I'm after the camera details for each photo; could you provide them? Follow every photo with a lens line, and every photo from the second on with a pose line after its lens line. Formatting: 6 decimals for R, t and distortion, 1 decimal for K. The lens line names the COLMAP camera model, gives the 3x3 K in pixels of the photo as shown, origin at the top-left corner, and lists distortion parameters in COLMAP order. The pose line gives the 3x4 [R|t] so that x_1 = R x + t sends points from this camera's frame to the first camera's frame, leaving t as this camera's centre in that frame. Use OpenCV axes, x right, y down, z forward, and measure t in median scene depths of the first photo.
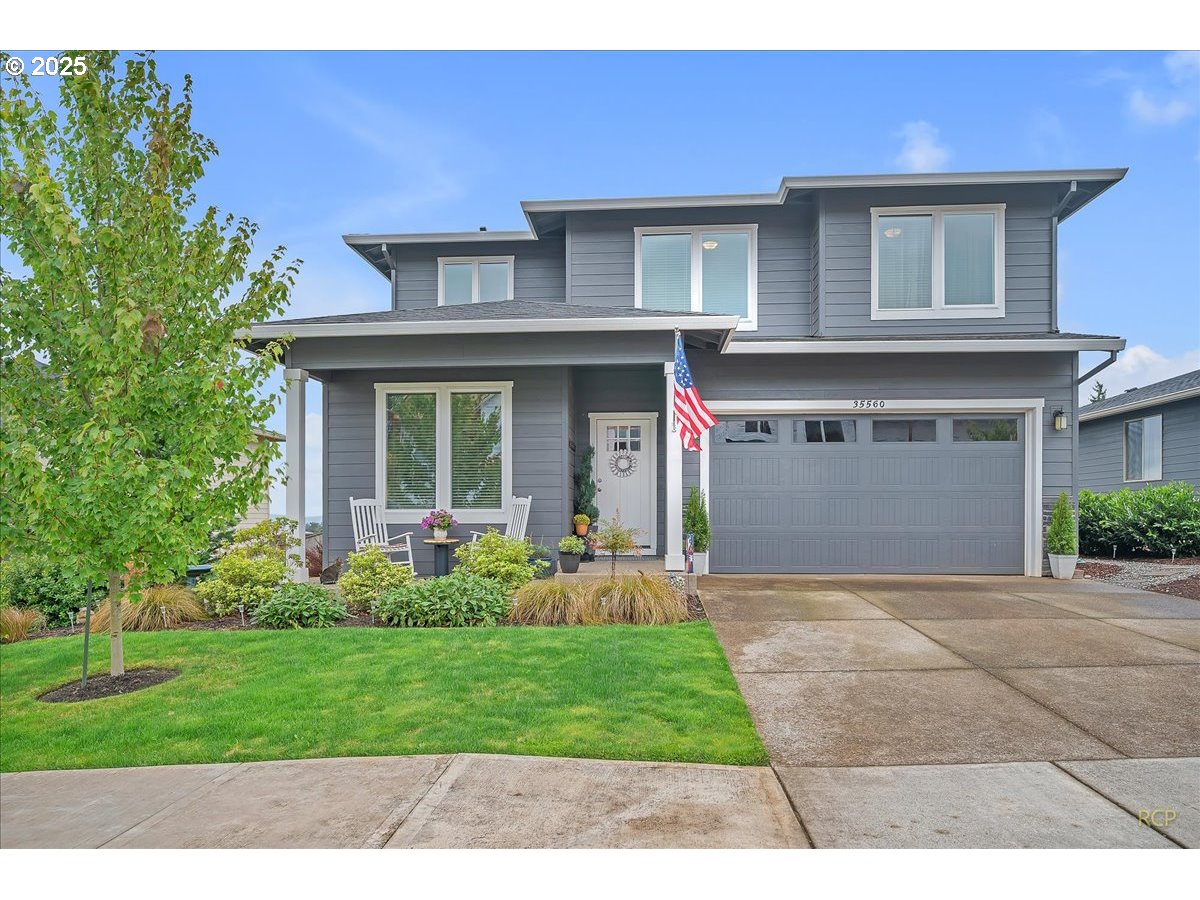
lens RADIAL K [[840.7, 0, 600.0], [0, 840.7, 450.0], [0, 0, 1]] dist [-0.001250, -0.000364]
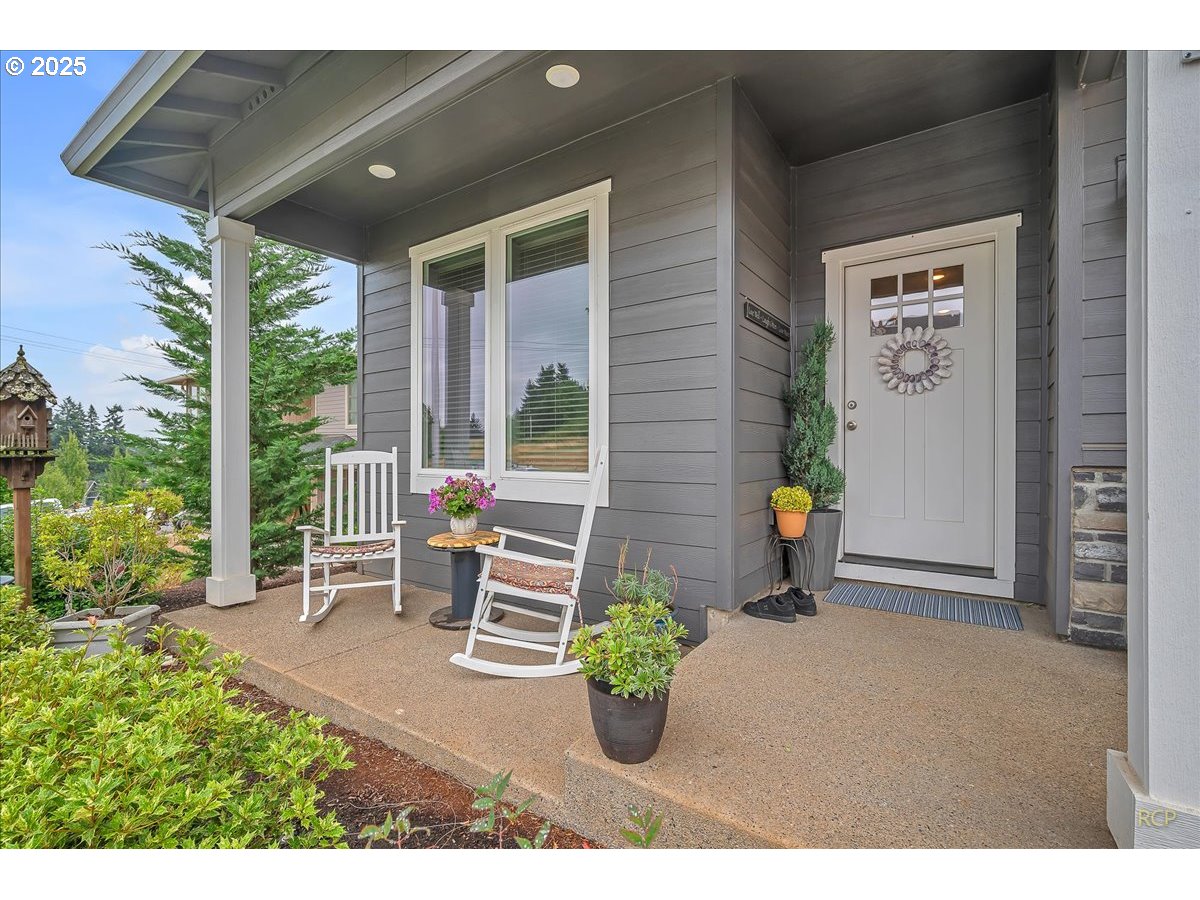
lens RADIAL K [[545.8, 0, 600.0], [0, 545.8, 450.0], [0, 0, 1]] dist [-0.002017, -0.000186]
pose [[0.860019, 0.000473, -0.510262, 0.033146], [0.040882, 0.996721, 0.069827, 0.035993], [0.508622, -0.080913, 0.857179, 0.717823]]
